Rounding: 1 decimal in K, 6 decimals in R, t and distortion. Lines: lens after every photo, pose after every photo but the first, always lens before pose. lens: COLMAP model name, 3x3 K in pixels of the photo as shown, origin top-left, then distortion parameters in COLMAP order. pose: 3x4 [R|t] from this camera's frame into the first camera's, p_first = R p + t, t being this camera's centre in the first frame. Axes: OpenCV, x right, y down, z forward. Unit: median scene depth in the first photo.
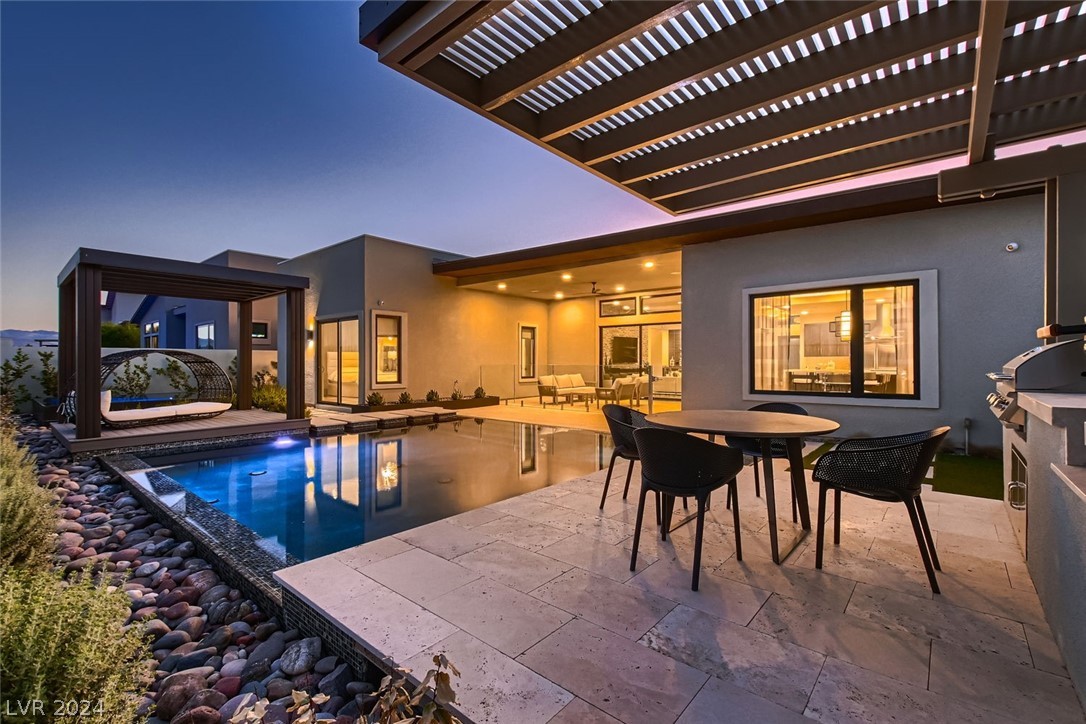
lens RADIAL K [[475.0, 0, 541.2], [0, 475.0, 361.9], [0, 0, 1]] dist [0.005429, -0.001347]
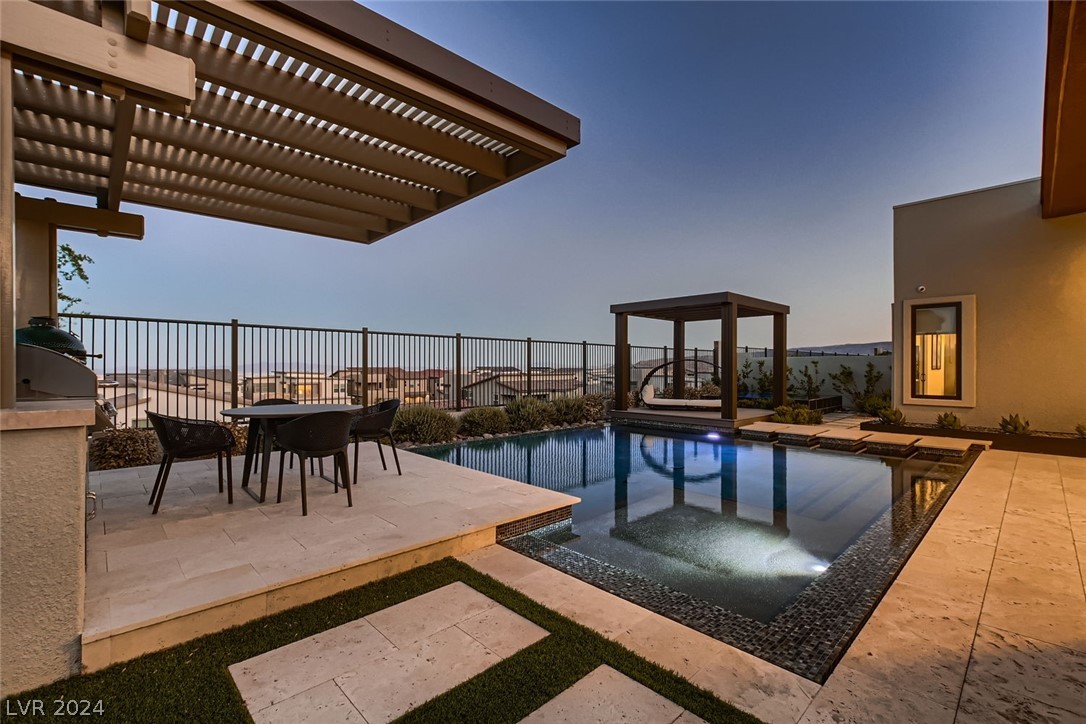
lens RADIAL K [[475.0, 0, 542.1], [0, 475.0, 365.6], [0, 0, 1]] dist [0.005429, -0.001347]
pose [[-0.107392, -0.001604, -0.994215, 0.495245], [0.003484, 0.999992, -0.001989, -0.004439], [0.994211, -0.003678, -0.107385, 0.517395]]
